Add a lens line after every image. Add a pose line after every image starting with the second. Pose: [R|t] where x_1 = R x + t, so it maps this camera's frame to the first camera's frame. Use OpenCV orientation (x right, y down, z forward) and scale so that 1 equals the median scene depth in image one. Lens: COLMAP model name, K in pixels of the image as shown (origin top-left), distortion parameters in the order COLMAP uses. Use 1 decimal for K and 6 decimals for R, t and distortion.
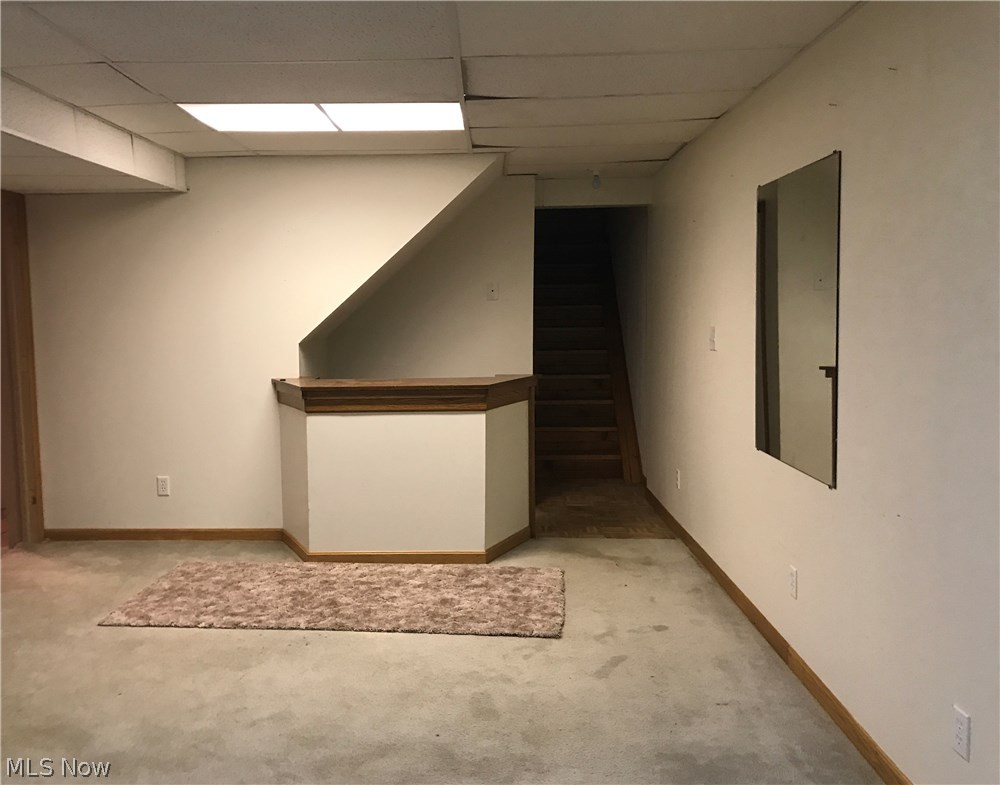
lens RADIAL K [[907.5, 0, 500.0], [0, 907.5, 392.5], [0, 0, 1]] dist [0.013984, -0.018116]
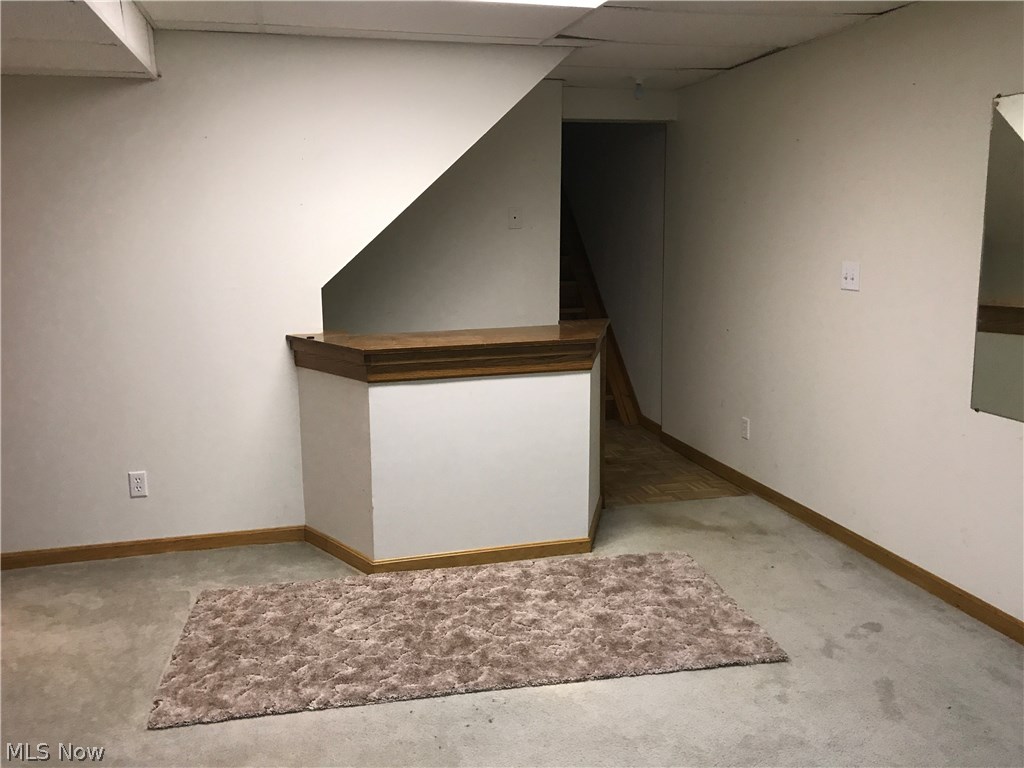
lens RADIAL K [[836.2, 0, 511.6], [0, 836.2, 367.4], [0, 0, 1]] dist [-0.005211, 0.015818]
pose [[0.961058, -0.045846, 0.272517, -0.299518], [0.024928, 0.996504, 0.079733, -0.045130], [-0.275220, -0.069835, 0.958842, 0.311612]]
